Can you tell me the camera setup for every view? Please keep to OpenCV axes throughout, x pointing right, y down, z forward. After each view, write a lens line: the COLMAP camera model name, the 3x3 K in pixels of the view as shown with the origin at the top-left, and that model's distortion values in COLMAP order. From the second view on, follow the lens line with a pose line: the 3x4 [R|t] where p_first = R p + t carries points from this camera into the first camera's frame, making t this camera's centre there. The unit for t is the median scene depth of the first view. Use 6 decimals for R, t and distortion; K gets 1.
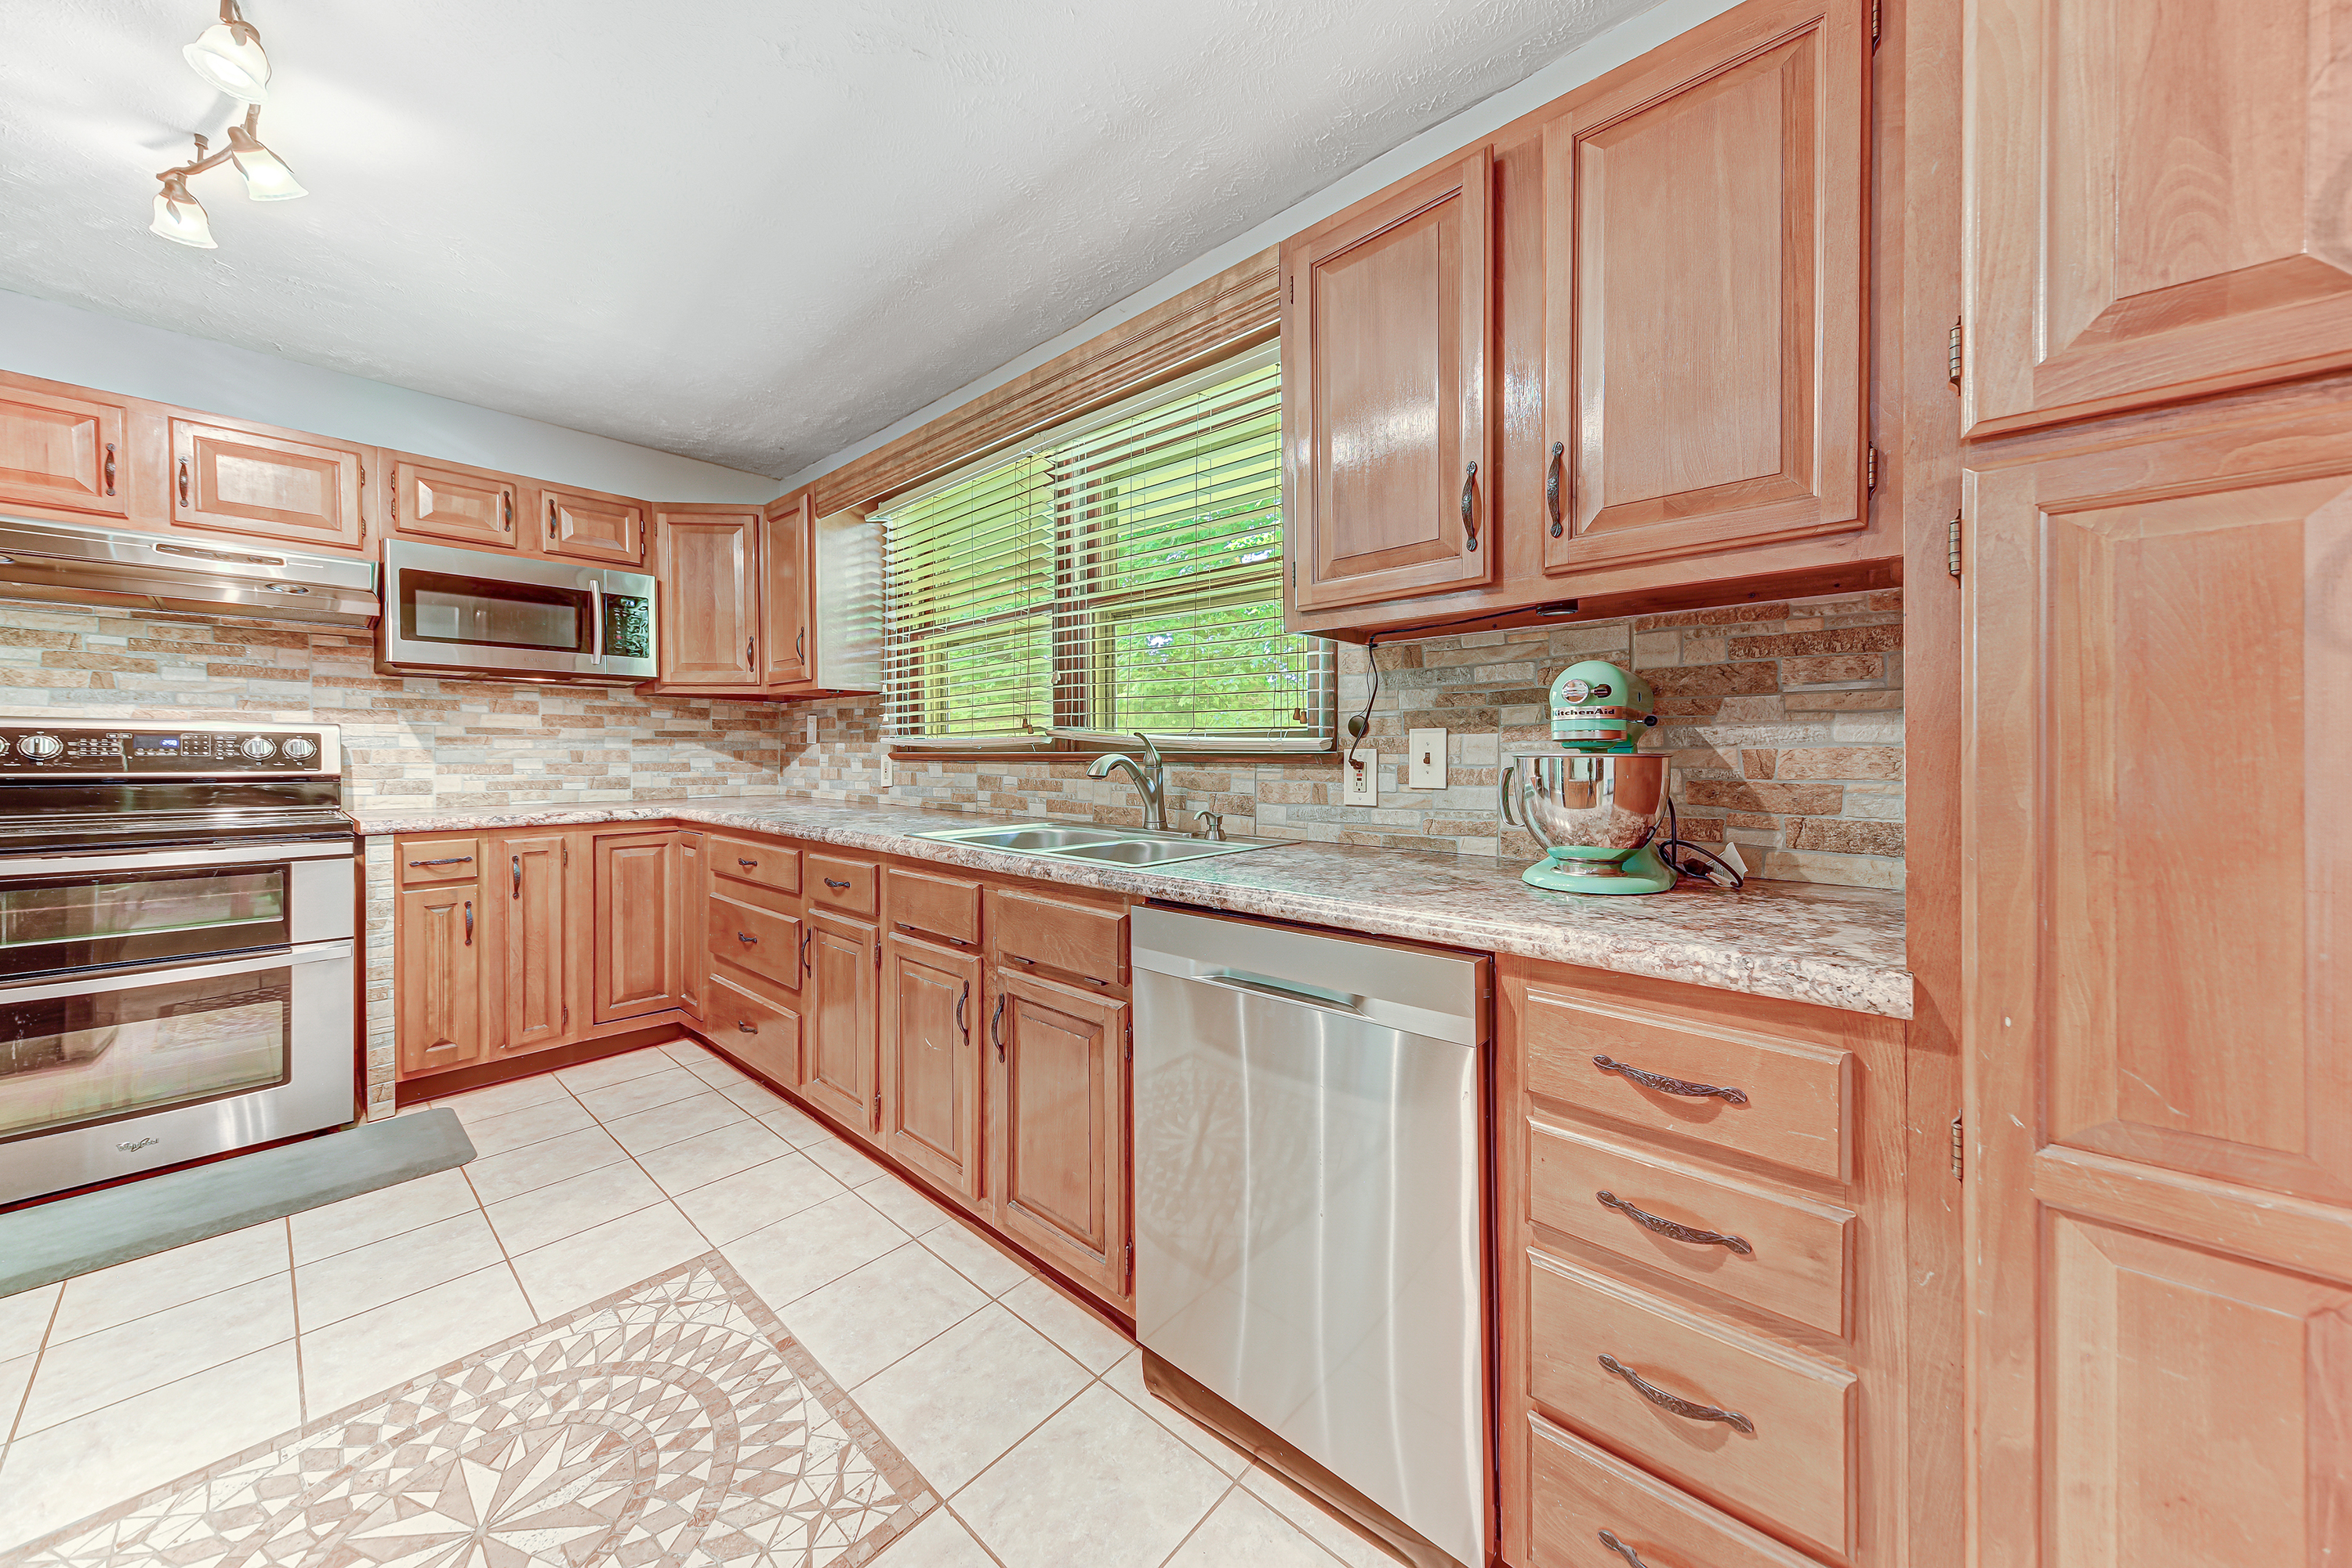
lens RADIAL K [[809.8, 0, 1198.0], [0, 809.8, 765.8], [0, 0, 1]] dist [0.013815, -0.002245]
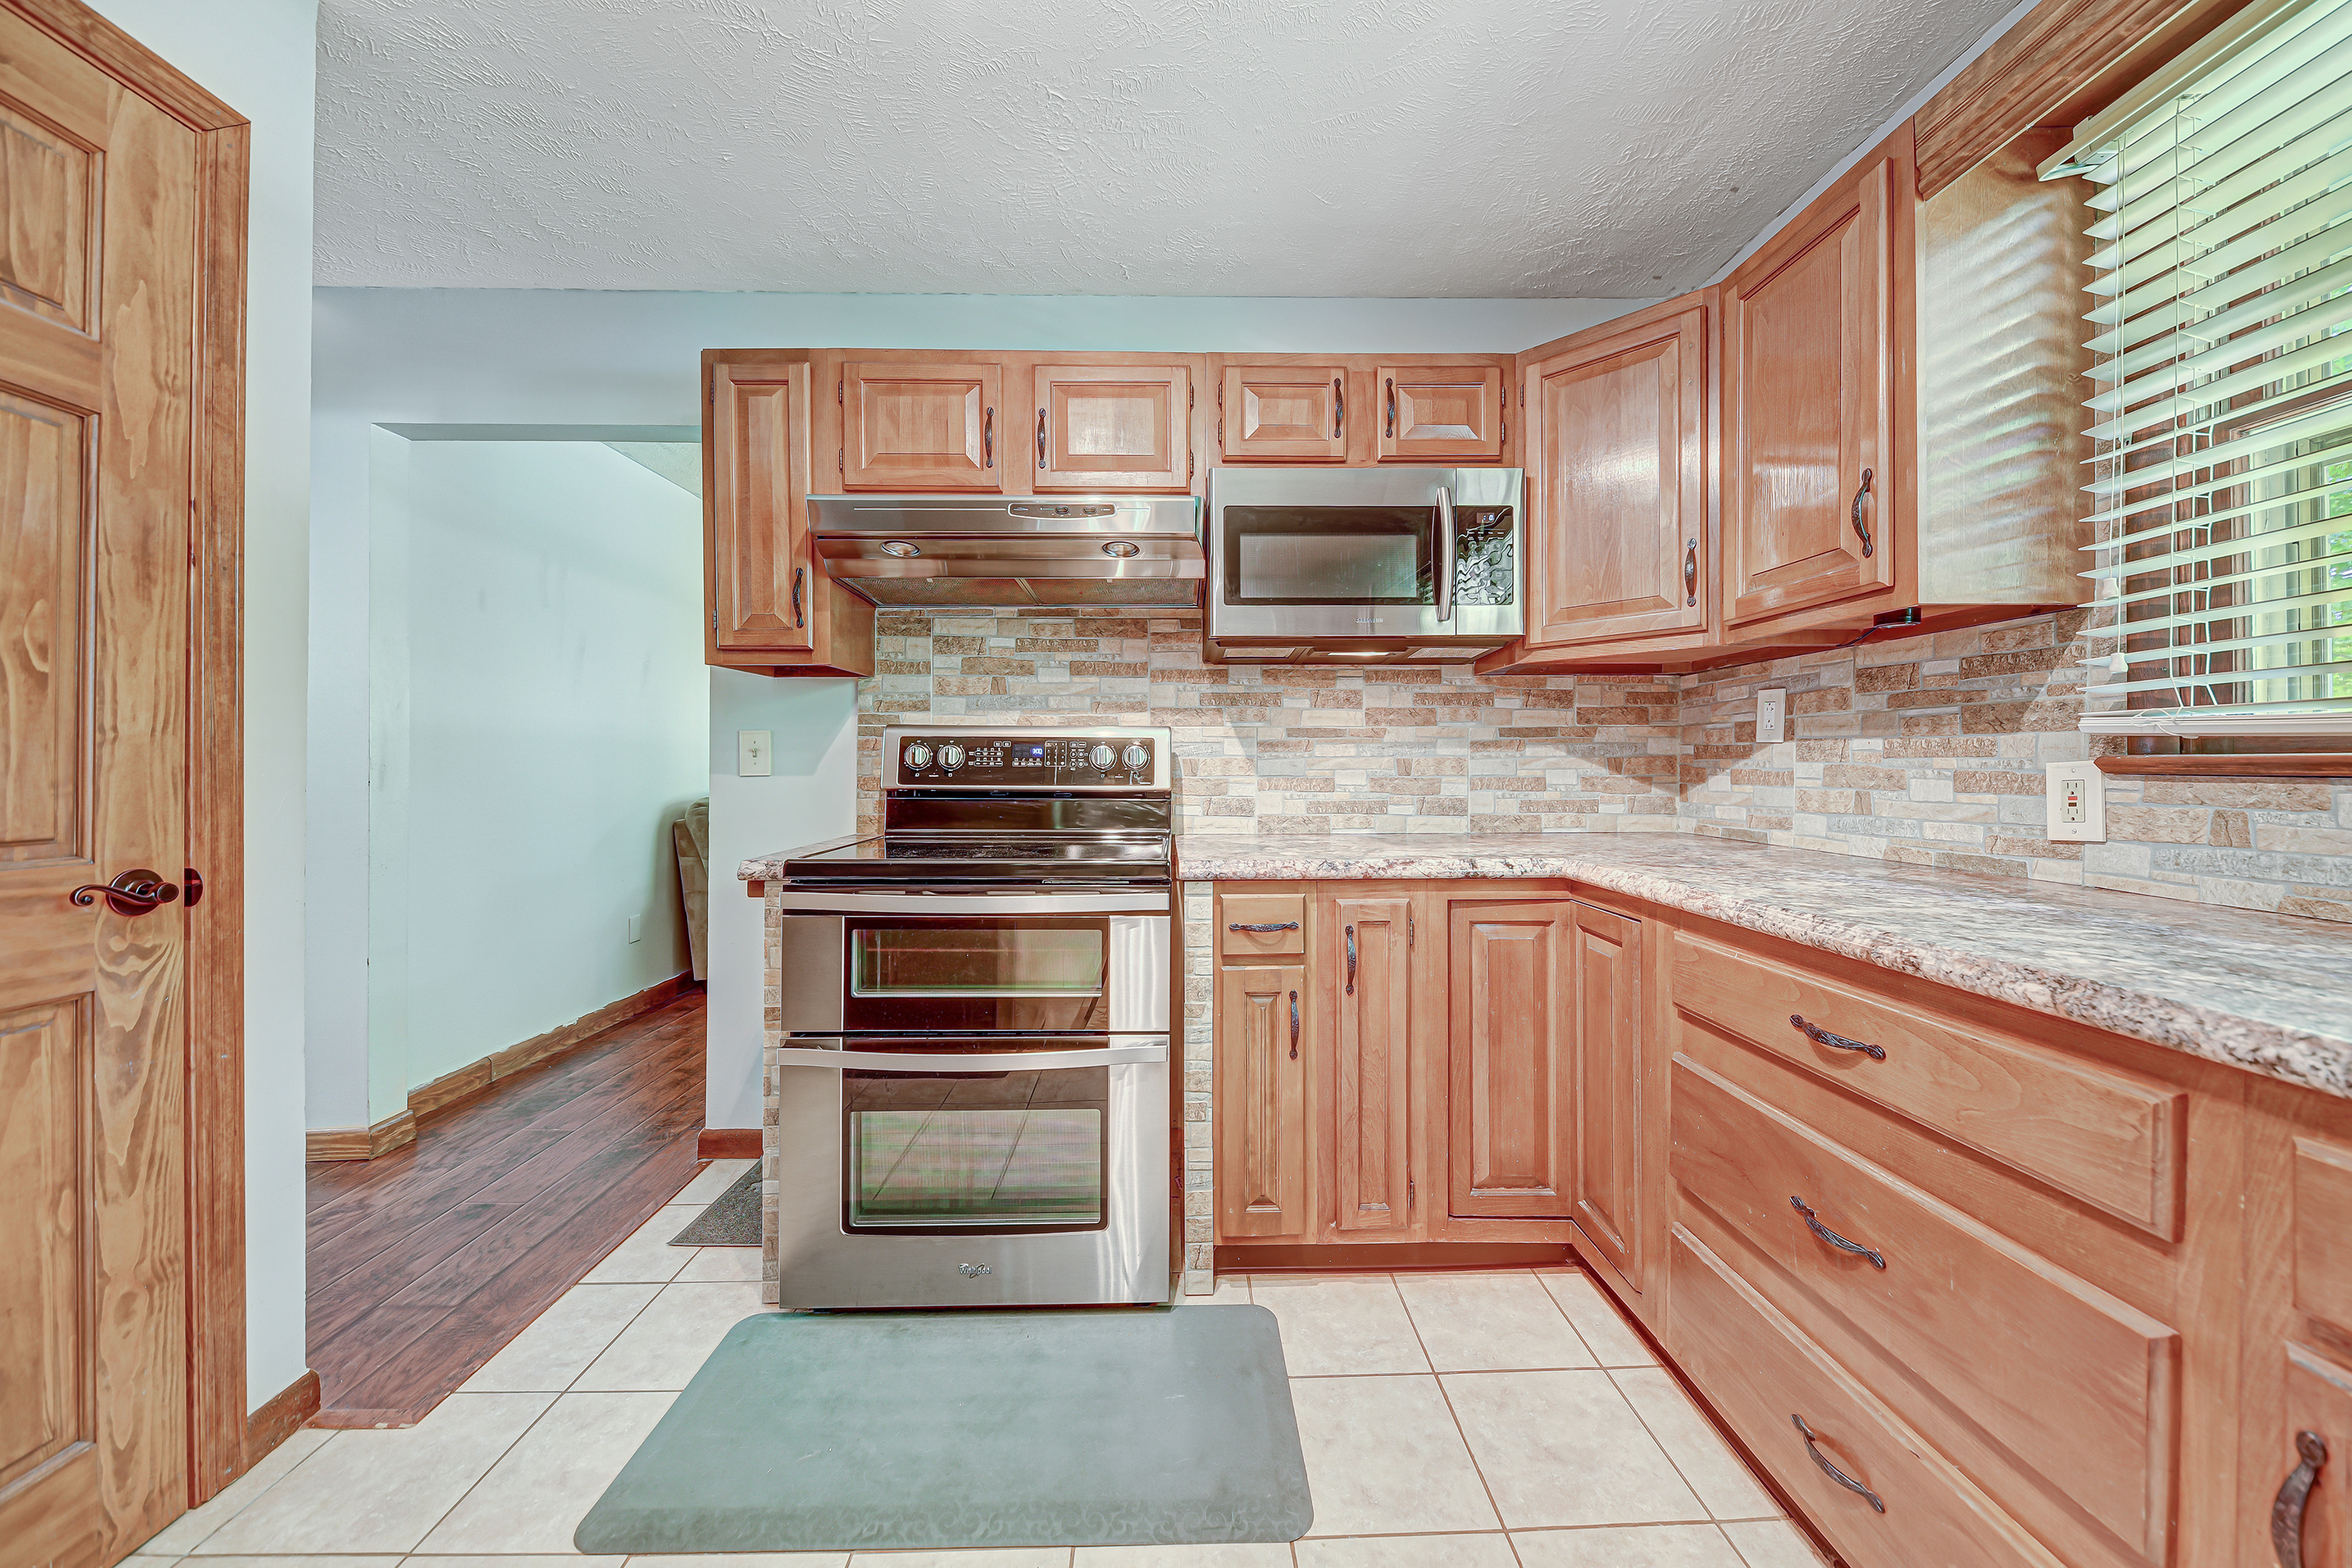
lens RADIAL K [[809.8, 0, 1187.0], [0, 809.8, 773.5], [0, 0, 1]] dist [0.013815, -0.002245]
pose [[0.670742, 0.003390, -0.741683, -0.435246], [-0.007726, 0.999967, -0.002417, -0.003562], [0.741650, 0.007352, 0.670746, 0.465359]]
